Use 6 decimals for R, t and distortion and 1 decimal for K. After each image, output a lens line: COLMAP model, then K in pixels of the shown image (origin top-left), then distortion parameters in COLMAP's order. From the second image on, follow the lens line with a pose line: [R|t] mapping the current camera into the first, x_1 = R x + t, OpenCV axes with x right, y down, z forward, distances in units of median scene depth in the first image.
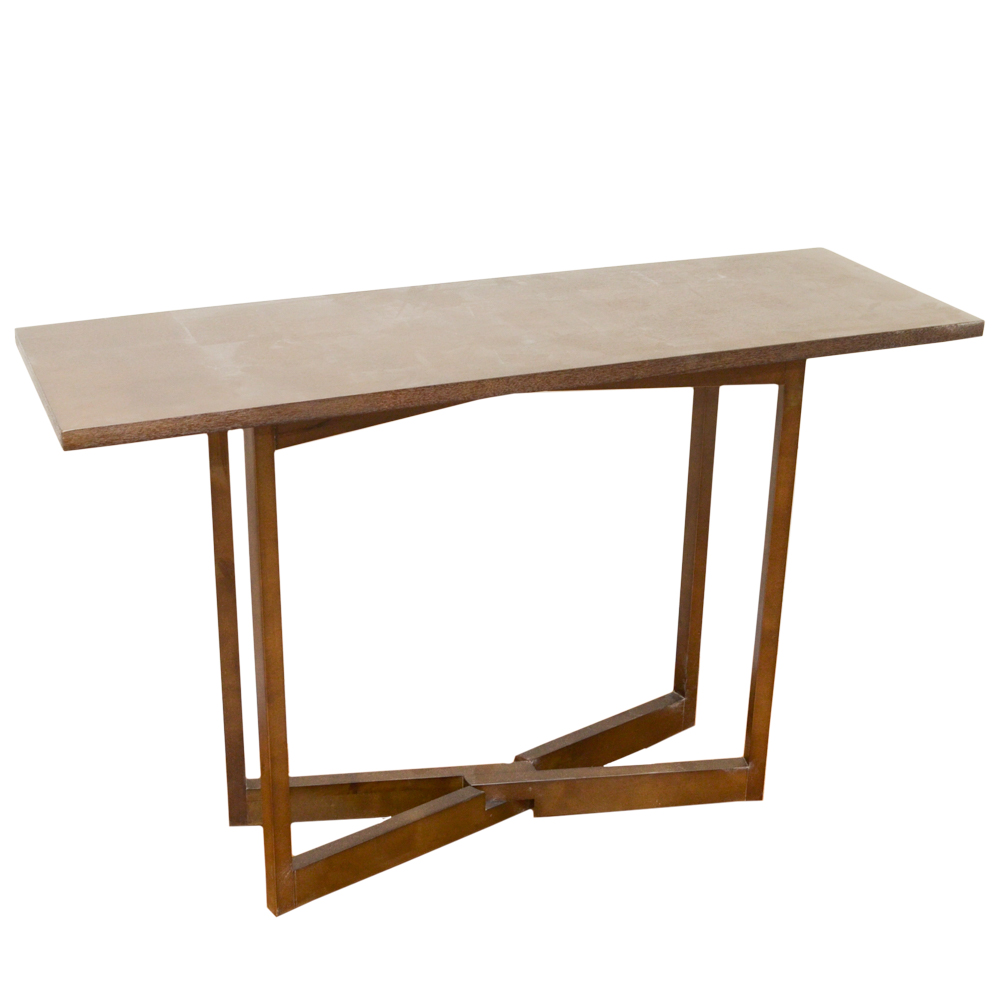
lens RADIAL K [[1620.0, 0, 493.9], [0, 1620.0, 506.7], [0, 0, 1]] dist [0.005435, 0.000000]
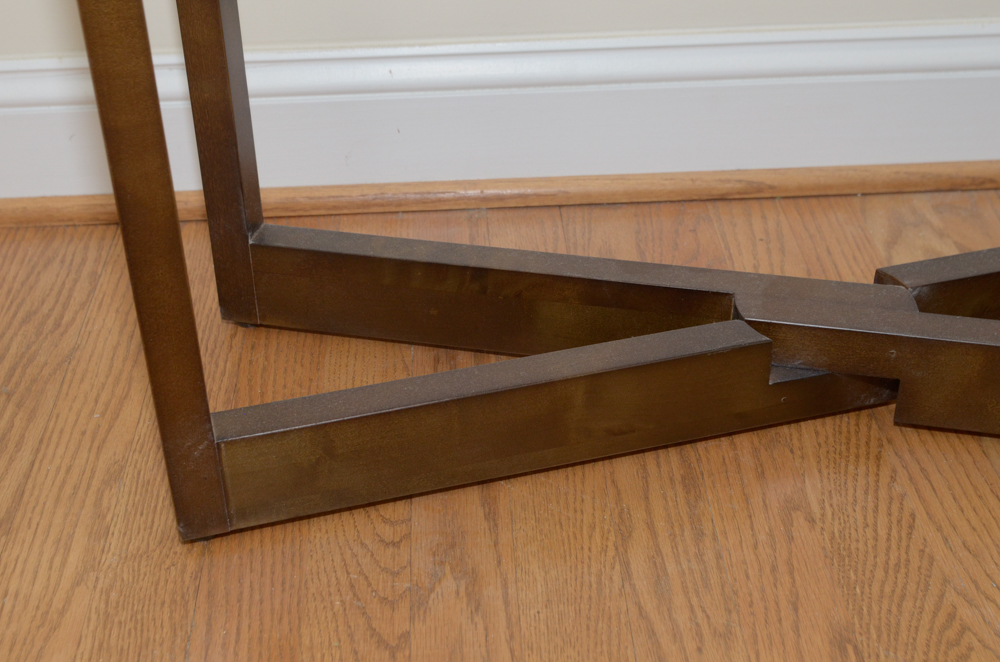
lens RADIAL K [[1448.0, 0, 516.5], [0, 1448.0, 309.8], [0, 0, 1]] dist [0.018330, 0.000000]
pose [[0.934006, 0.167046, -0.315797, 0.047403], [-0.113681, 0.976972, 0.180560, 0.110705], [0.338687, -0.132744, 0.931488, 0.642727]]
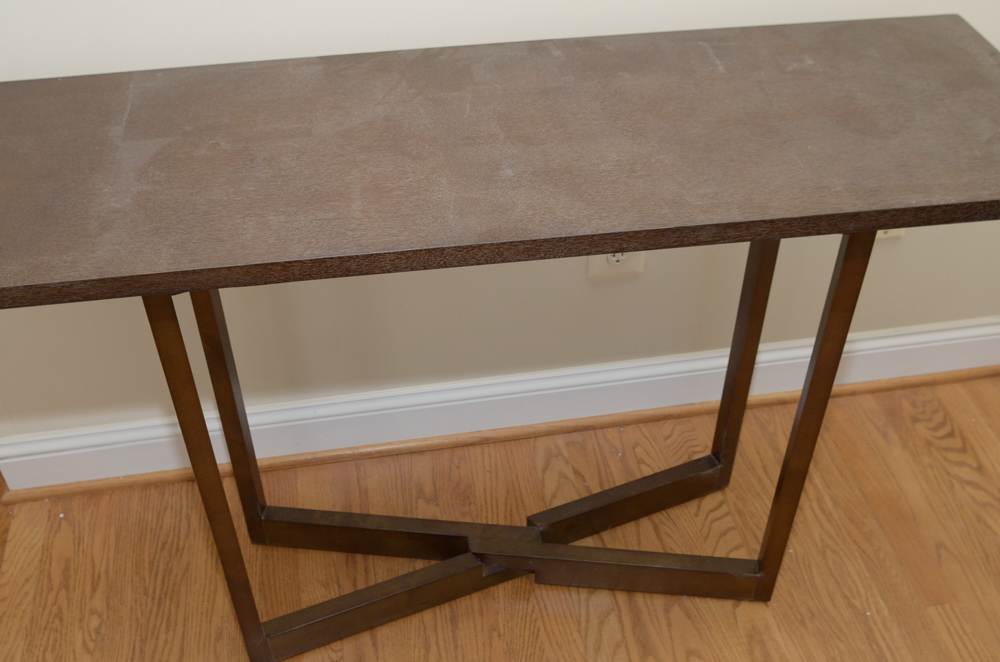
lens RADIAL K [[1043.1, 0, 504.4], [0, 1043.1, 340.2], [0, 0, 1]] dist [-0.027934, 0.000000]
pose [[0.969948, 0.145673, -0.194884, 0.113371], [-0.078114, 0.945002, 0.317599, -0.161210], [0.230431, -0.292831, 0.927982, 0.442188]]
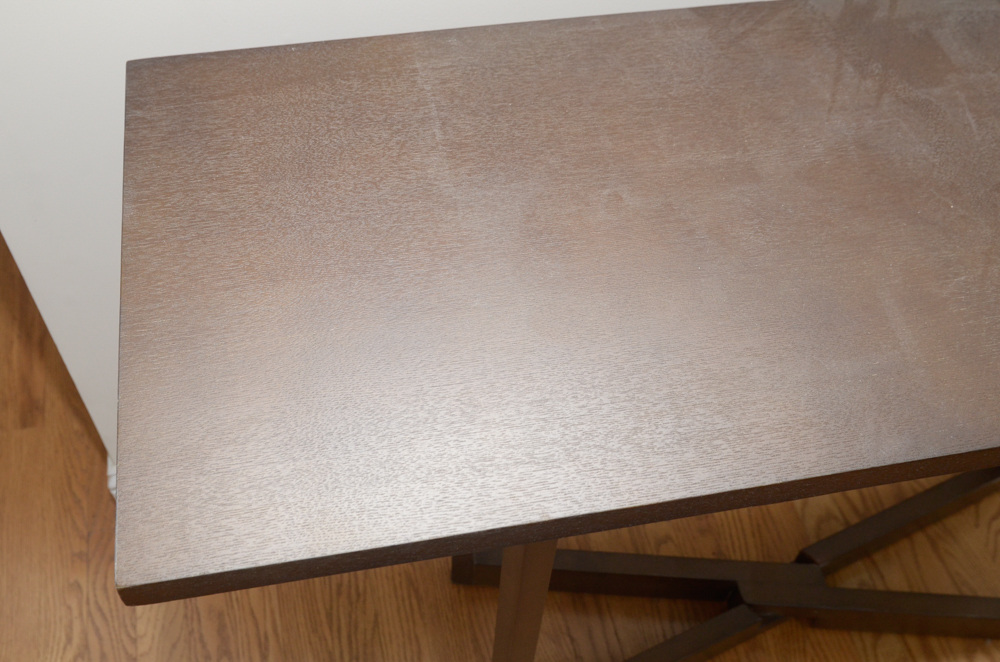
lens RADIAL K [[1043.1, 0, 499.0], [0, 1043.1, 334.7], [0, 0, 1]] dist [-0.027934, 0.000000]
pose [[0.981566, 0.169182, -0.088919, -0.113175], [-0.102499, 0.858642, 0.502223, -0.194420], [0.161317, -0.483851, 0.860154, 0.598187]]
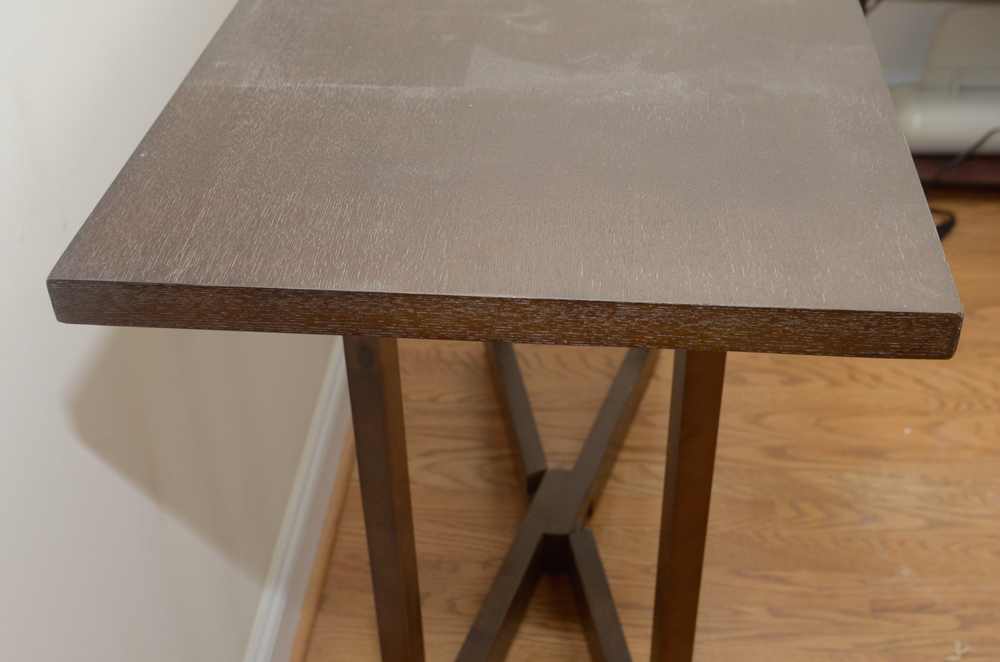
lens RADIAL K [[1279.2, 0, 498.2], [0, 1279.2, 335.5], [0, 0, 1]] dist [-0.036841, 0.000000]
pose [[0.461904, -0.531246, 0.710227, -0.405322], [0.364112, 0.843760, 0.394324, -0.152720], [-0.808744, 0.076462, 0.583169, 0.676363]]
